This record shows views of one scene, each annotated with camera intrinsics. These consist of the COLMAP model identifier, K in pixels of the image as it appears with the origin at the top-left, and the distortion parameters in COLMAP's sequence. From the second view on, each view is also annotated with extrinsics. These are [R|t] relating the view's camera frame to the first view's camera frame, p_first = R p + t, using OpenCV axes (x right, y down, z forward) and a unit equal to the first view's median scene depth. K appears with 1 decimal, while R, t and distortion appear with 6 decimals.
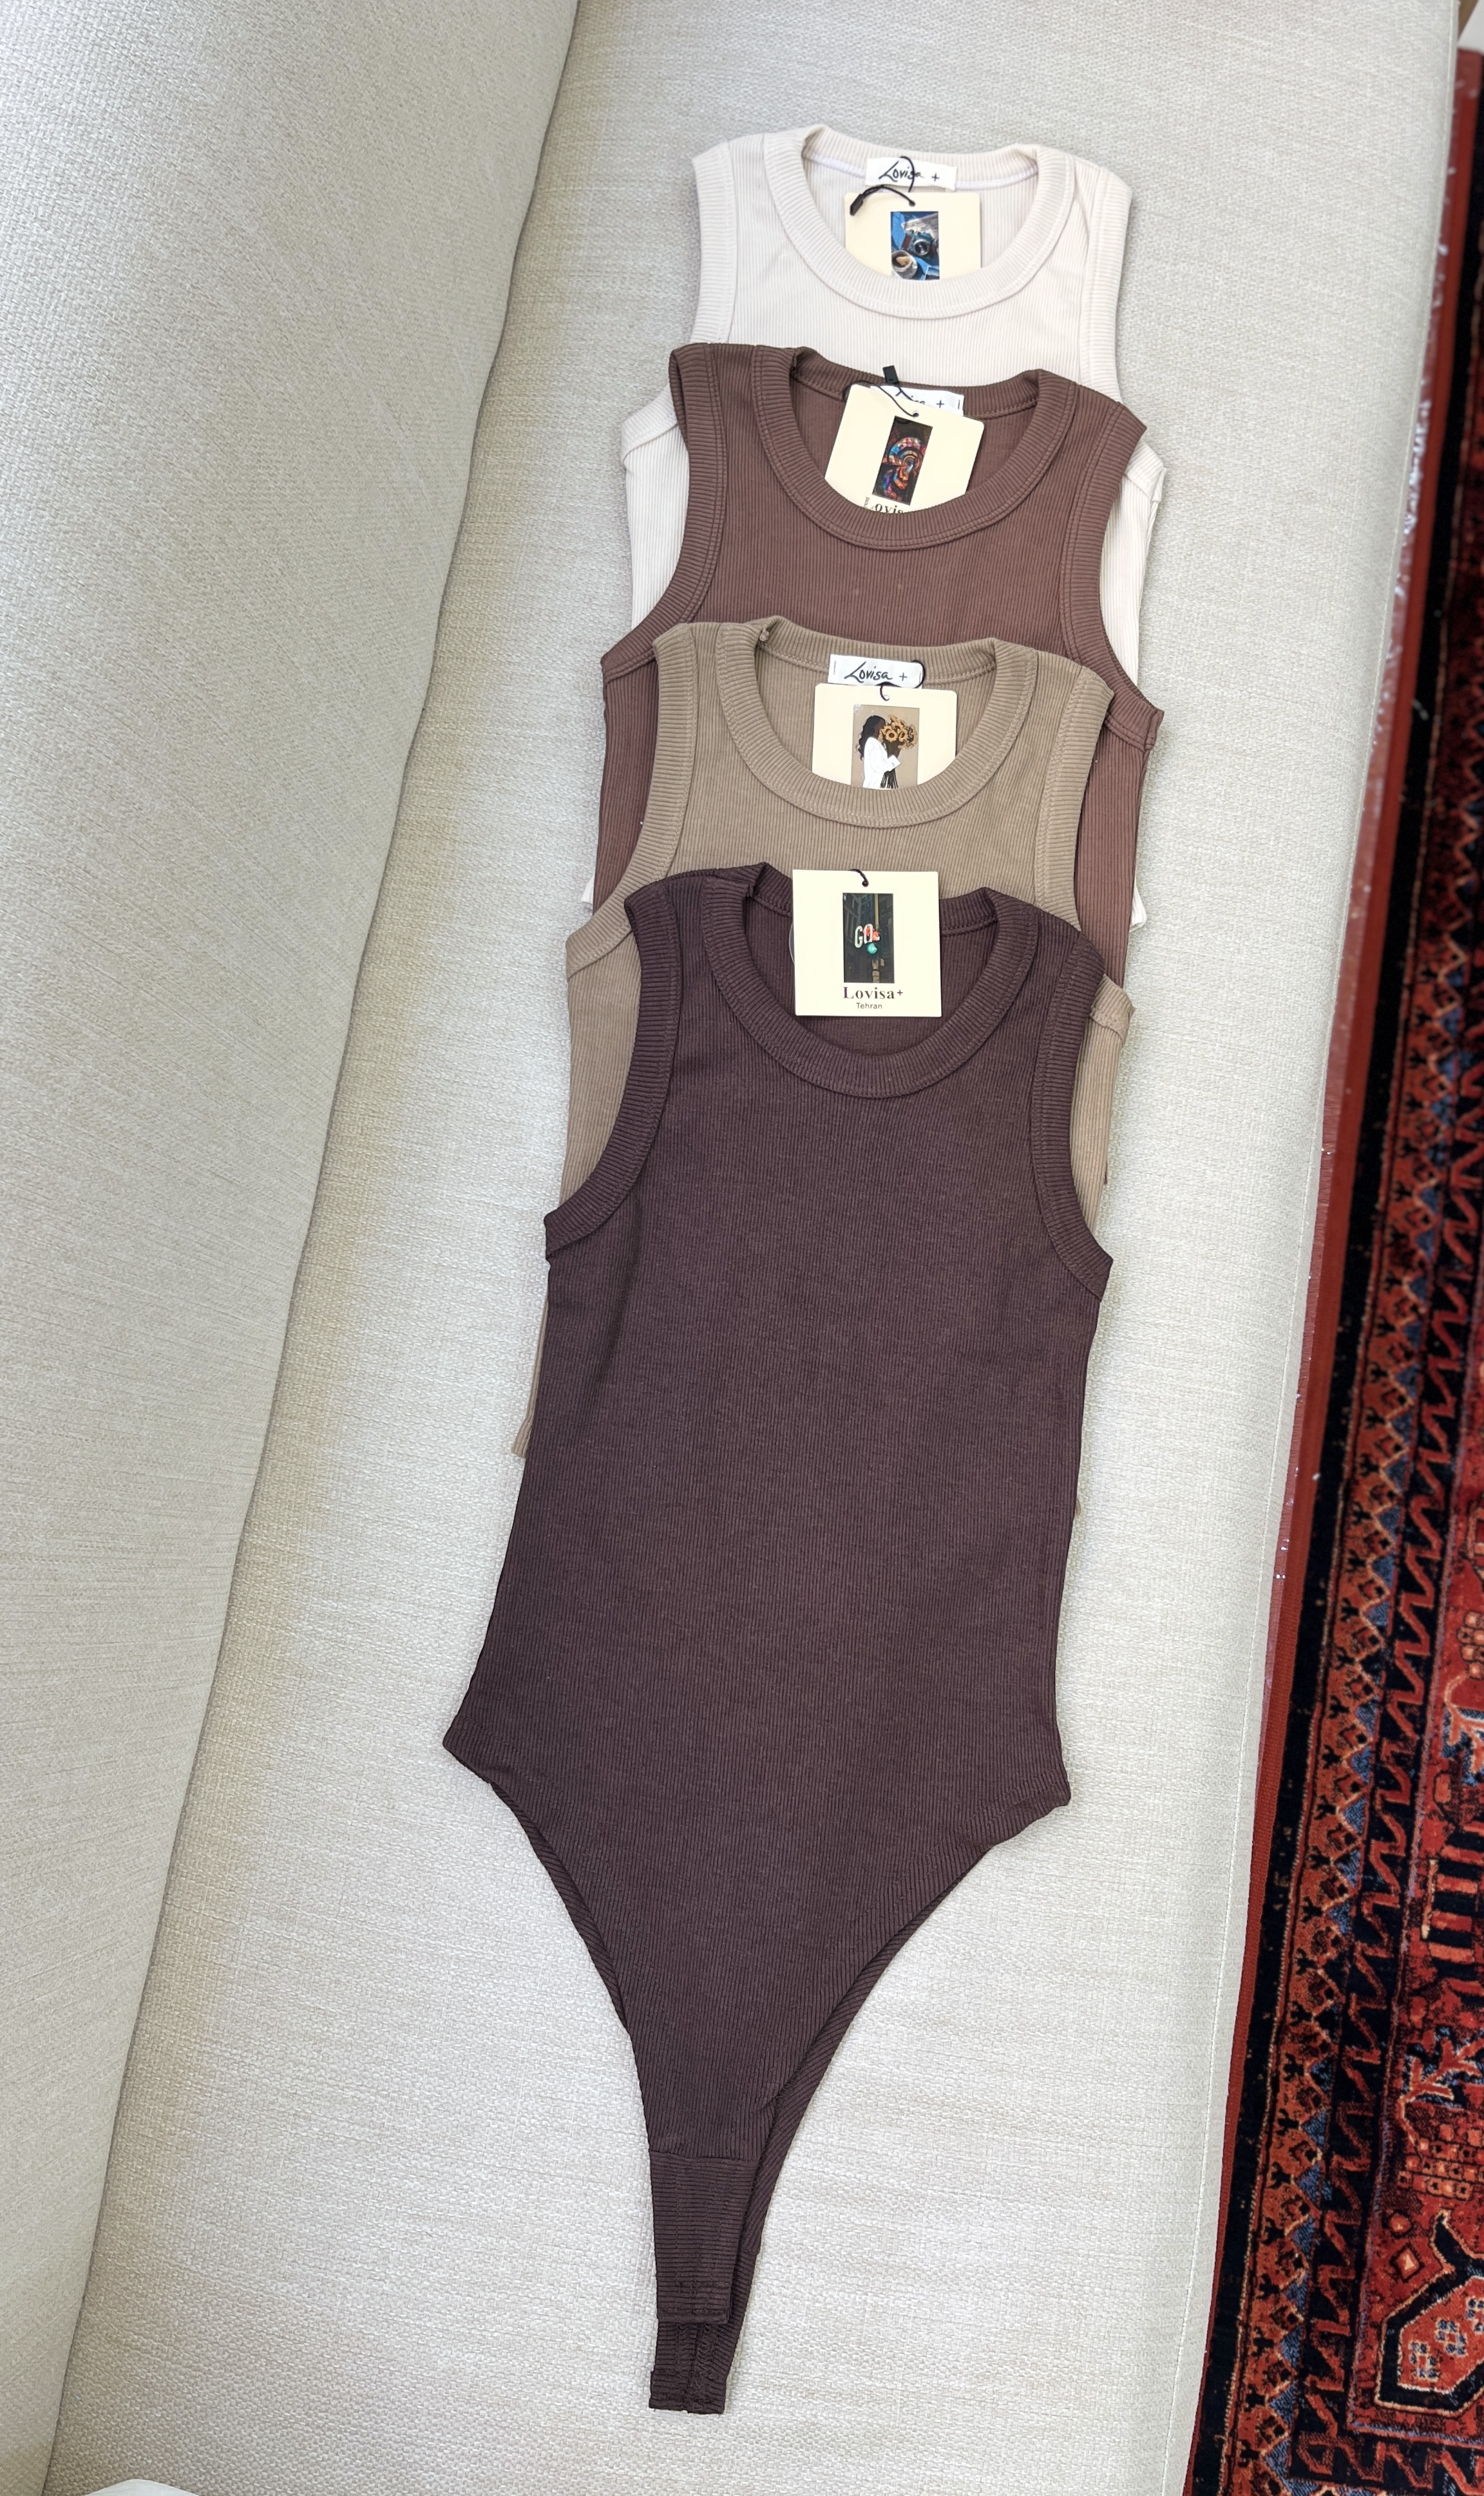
lens RADIAL K [[2042.9, 0, 782.5], [0, 2042.9, 1242.9], [0, 0, 1]] dist [0.003635, 0.017373]
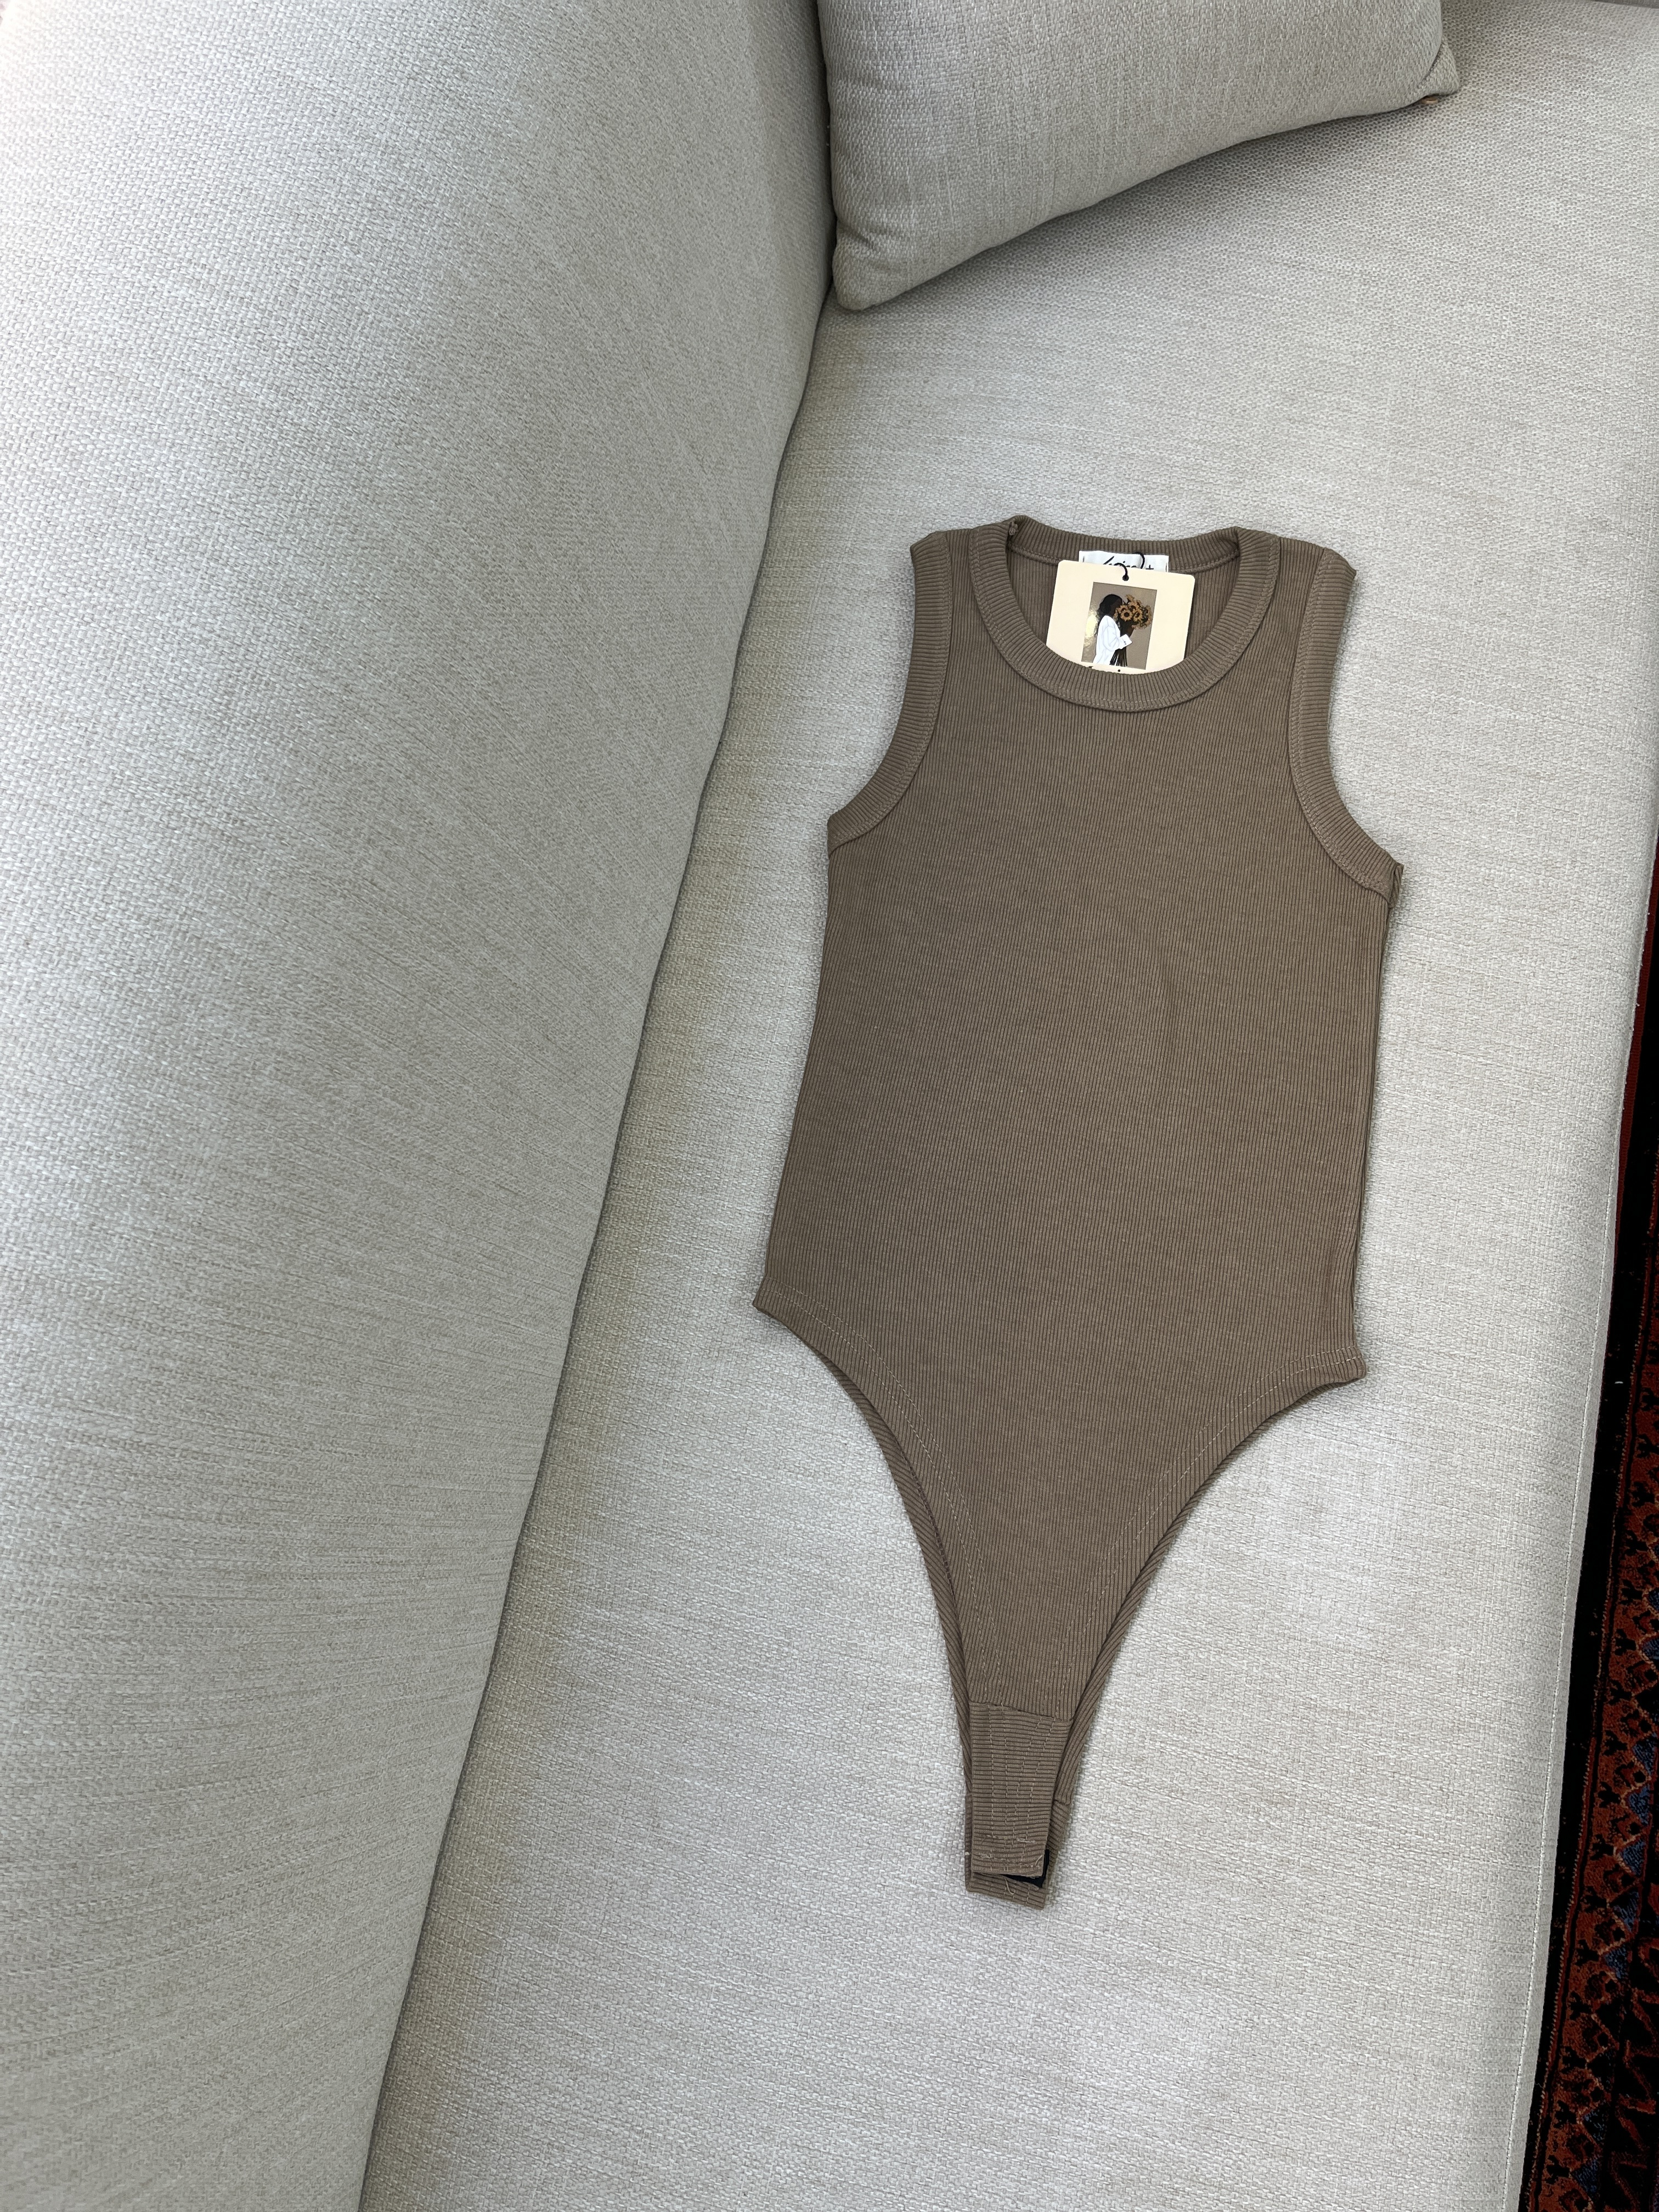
lens RADIAL K [[1746.3, 0, 824.8], [0, 1746.3, 1125.2], [0, 0, 1]] dist [0.044798, -0.087847]
pose [[0.992927, 0.016388, -0.117590, -0.010822], [-0.023574, 0.997921, -0.059983, -0.010073], [0.116362, 0.062330, 0.991249, 0.102529]]
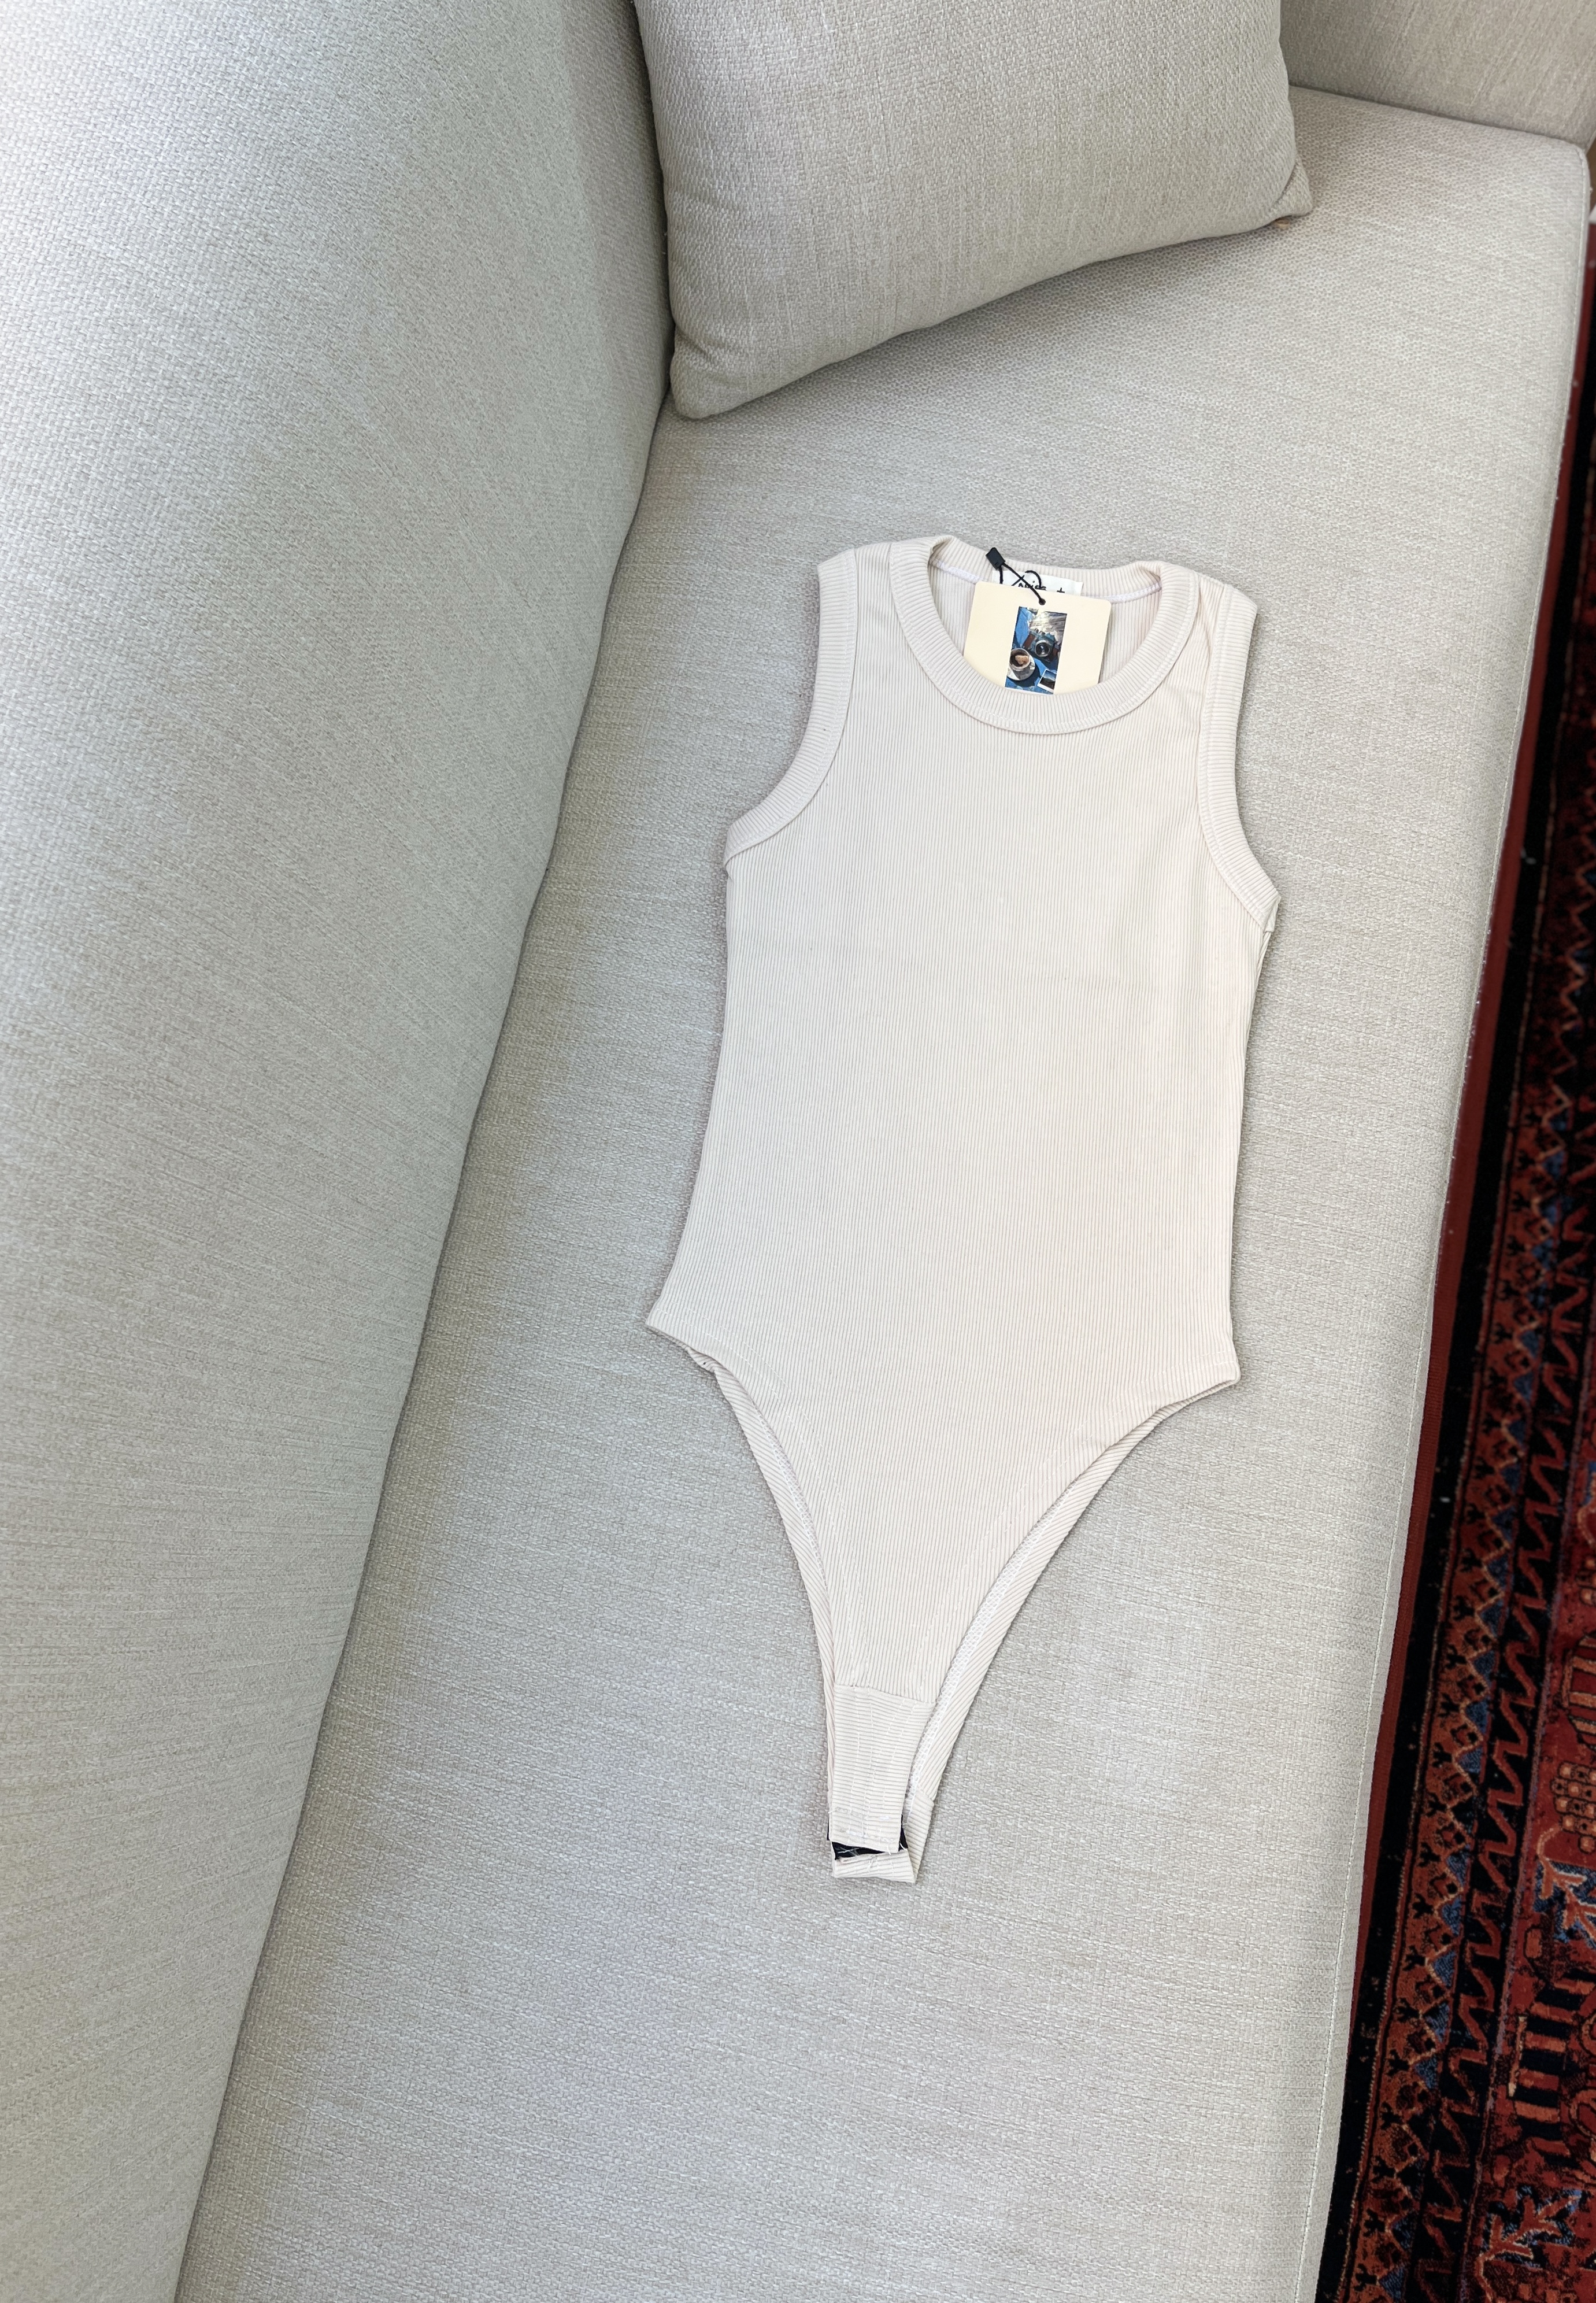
lens RADIAL K [[1840.9, 0, 828.1], [0, 1840.9, 1187.1], [0, 0, 1]] dist [0.027164, -0.043125]
pose [[0.998569, 0.031659, -0.043111, 0.006961], [-0.033039, 0.998952, -0.031677, -0.062395], [0.042063, 0.033056, 0.998568, 0.075078]]
